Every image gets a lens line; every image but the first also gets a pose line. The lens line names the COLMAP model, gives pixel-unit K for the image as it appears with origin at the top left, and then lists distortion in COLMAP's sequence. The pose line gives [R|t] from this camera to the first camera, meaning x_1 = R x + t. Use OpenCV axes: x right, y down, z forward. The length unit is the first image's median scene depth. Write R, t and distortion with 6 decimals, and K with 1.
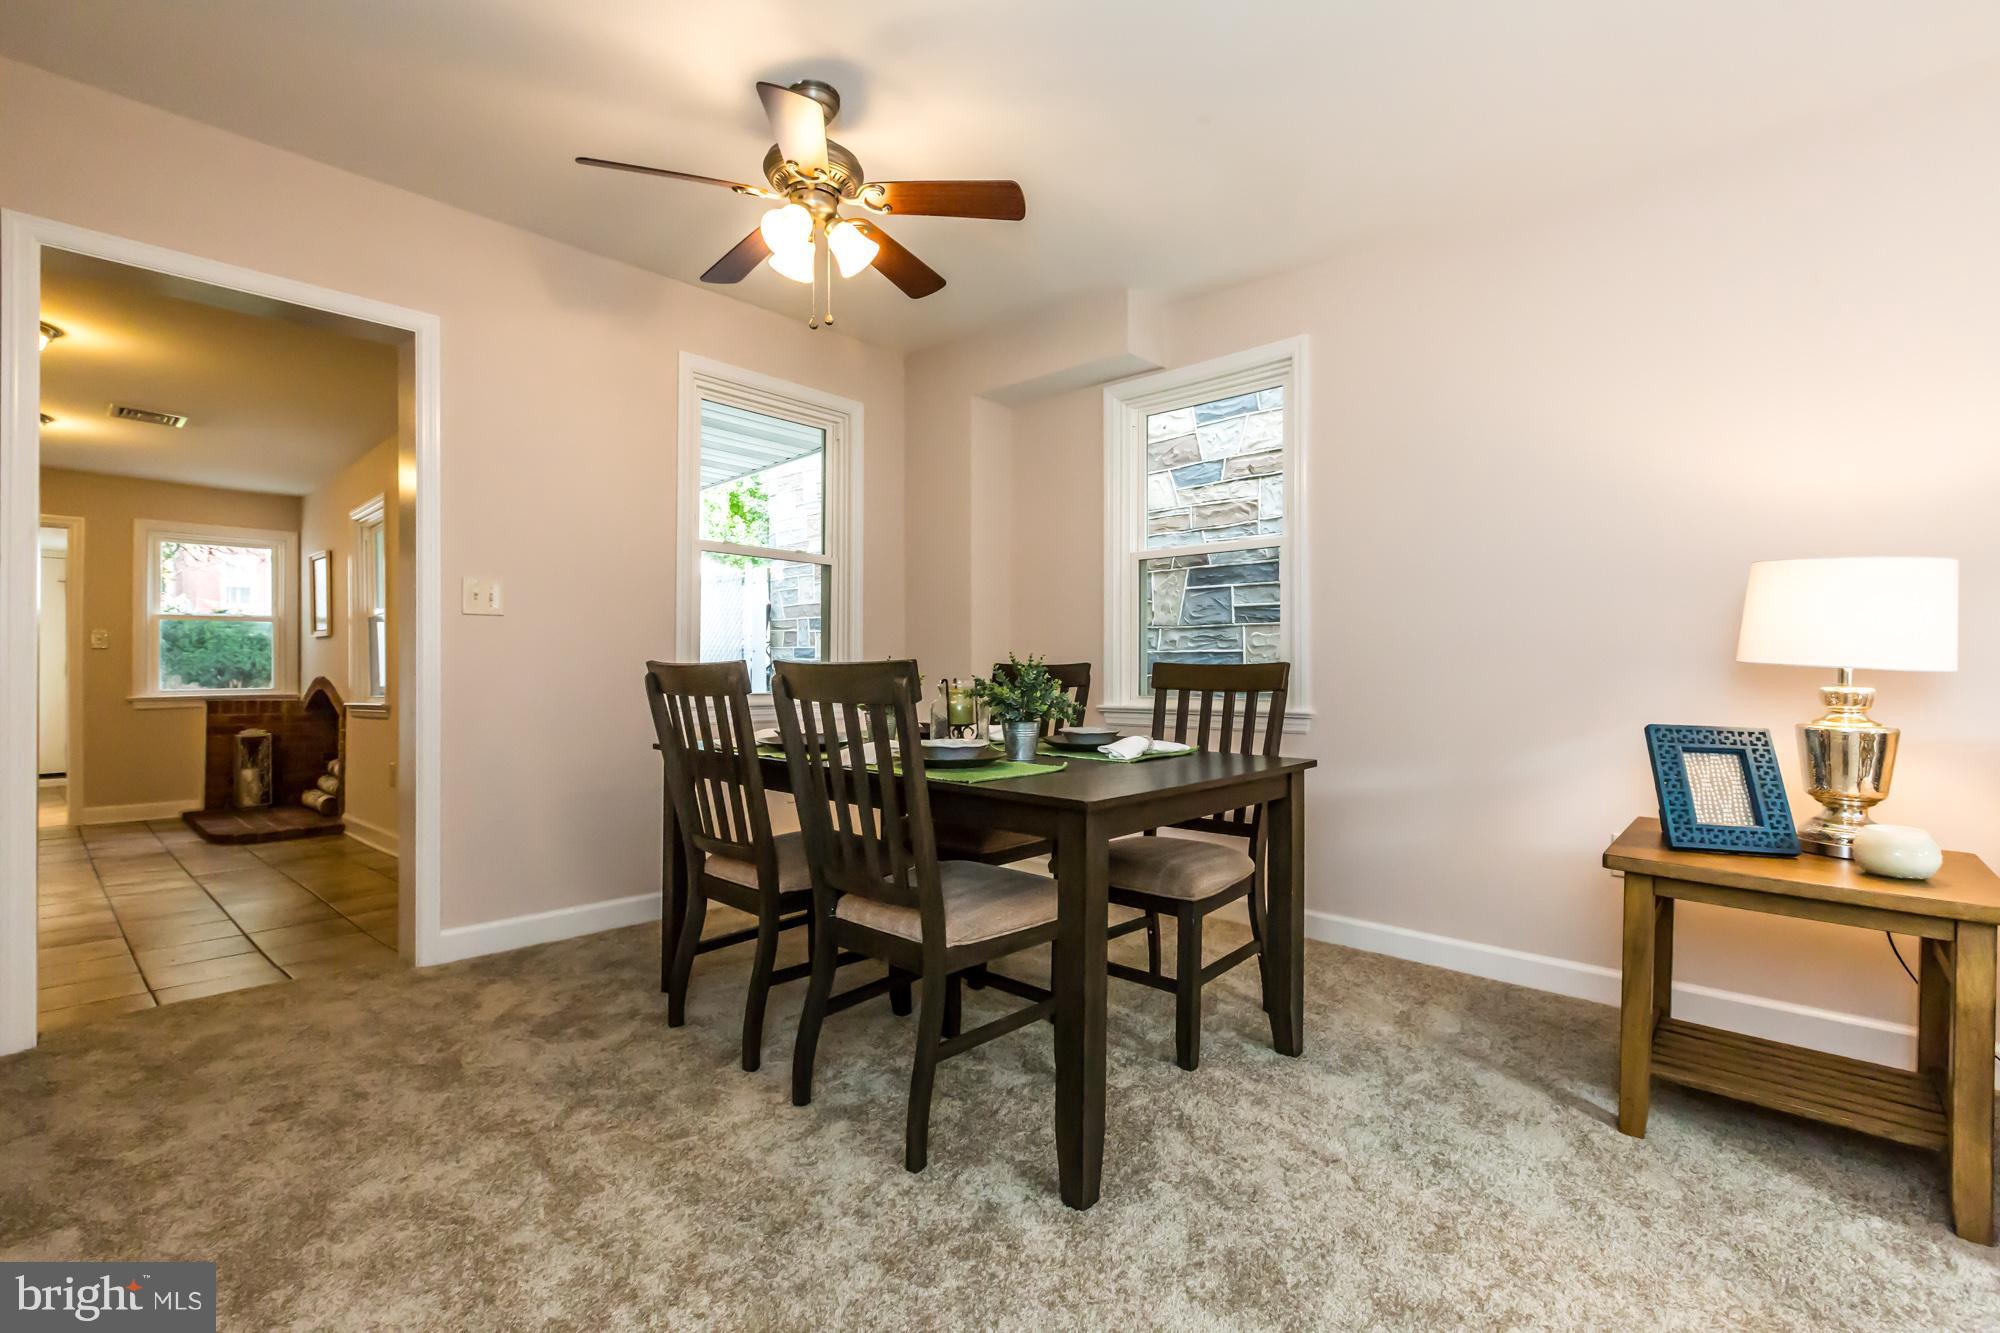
lens RADIAL K [[878.4, 0, 1000.0], [0, 878.4, 666.5], [0, 0, 1]] dist [0.000827, 0.000128]
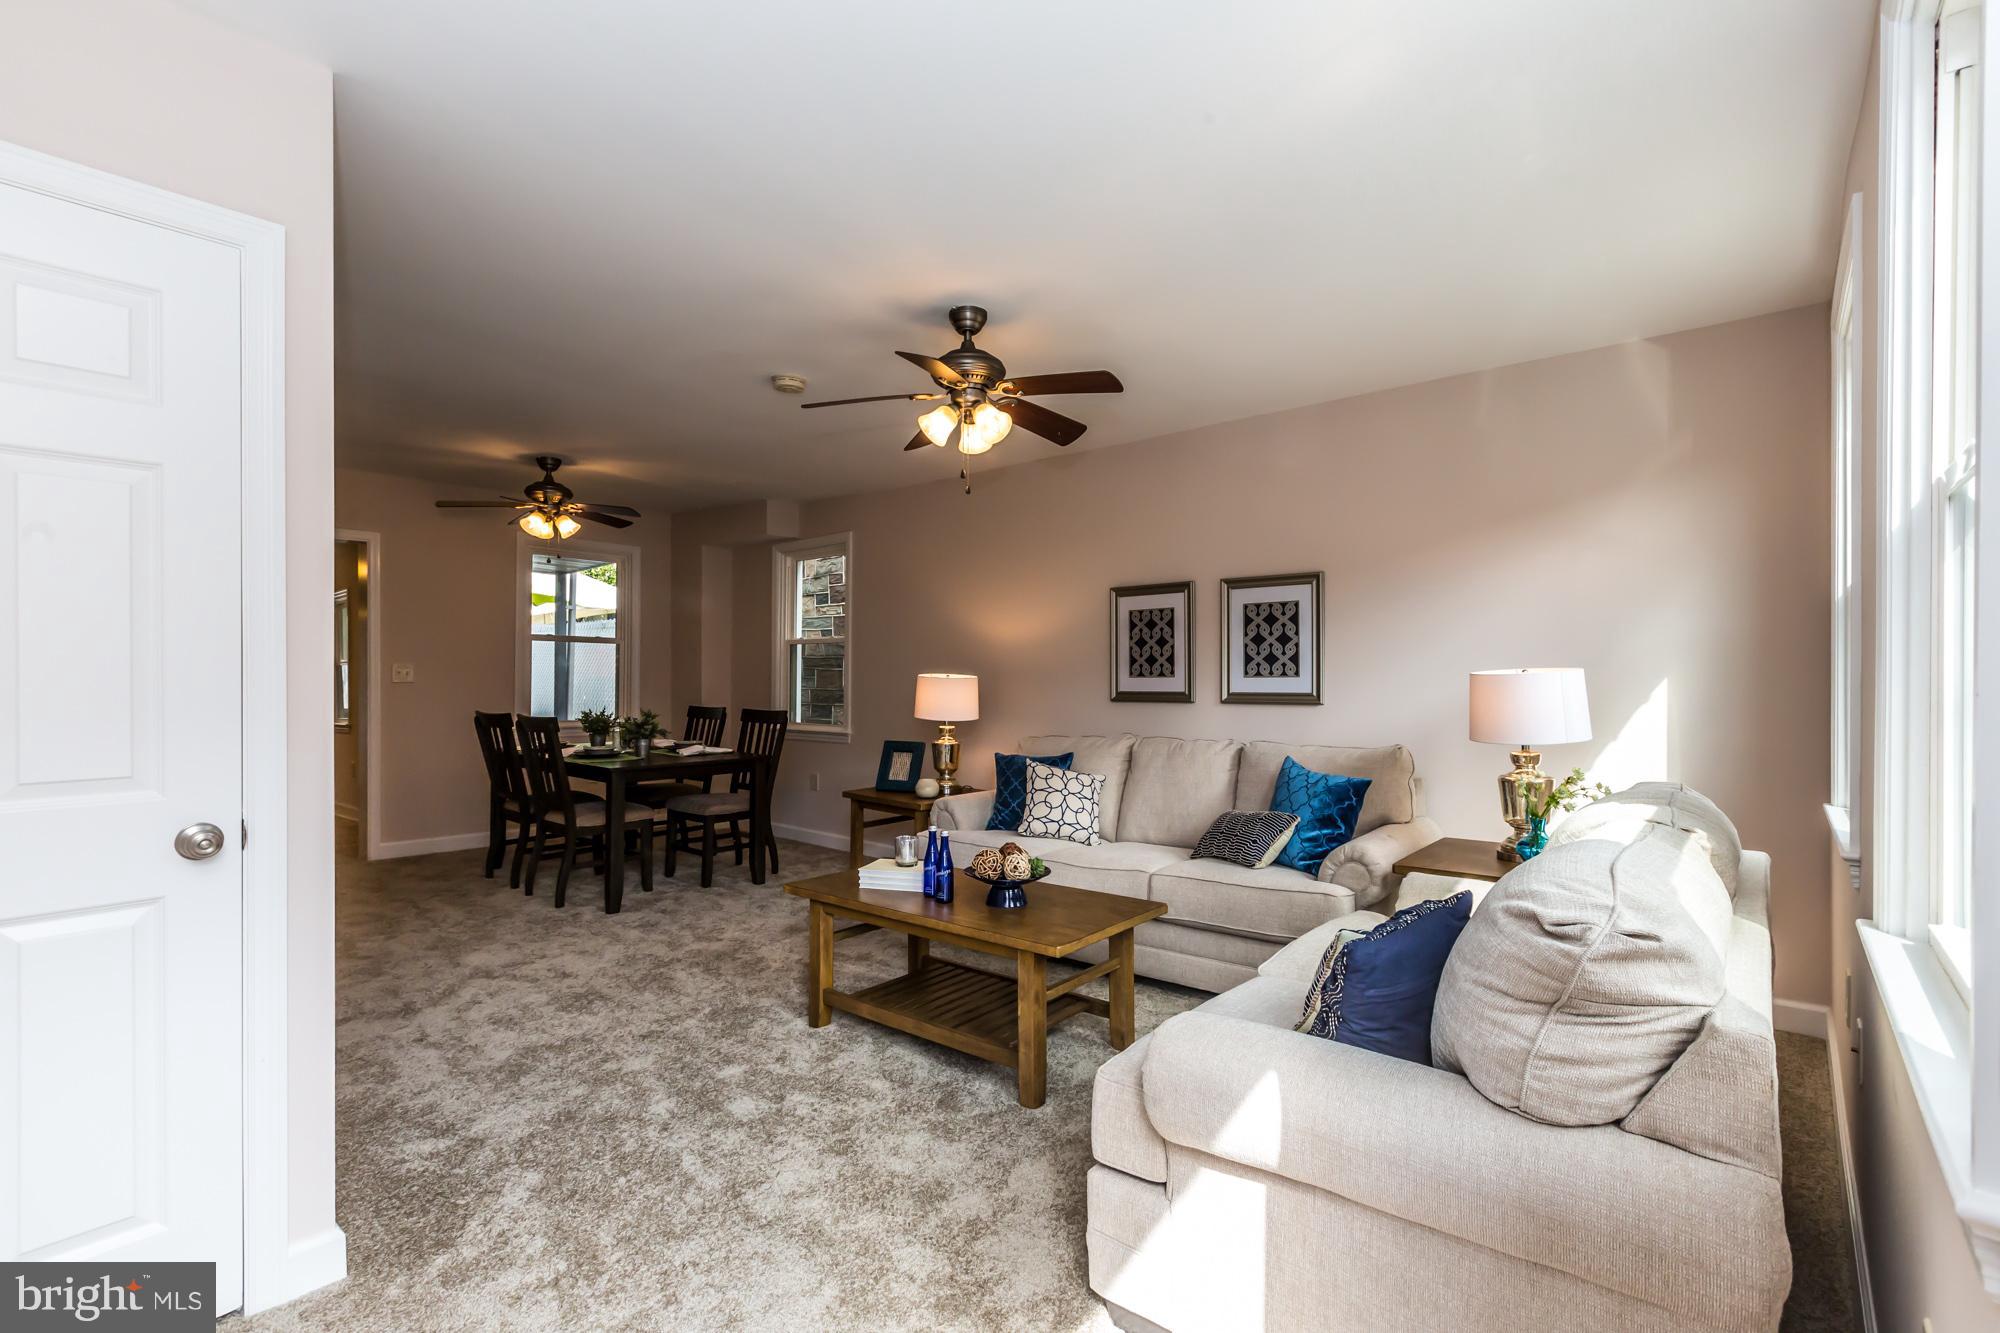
lens RADIAL K [[878.4, 0, 1000.0], [0, 878.4, 666.5], [0, 0, 1]] dist [0.000827, 0.000128]
pose [[0.999368, 0.004434, 0.035269, 0.838396], [-0.004243, 0.999976, -0.005494, -0.110638], [-0.035292, 0.005341, 0.999363, -1.258730]]
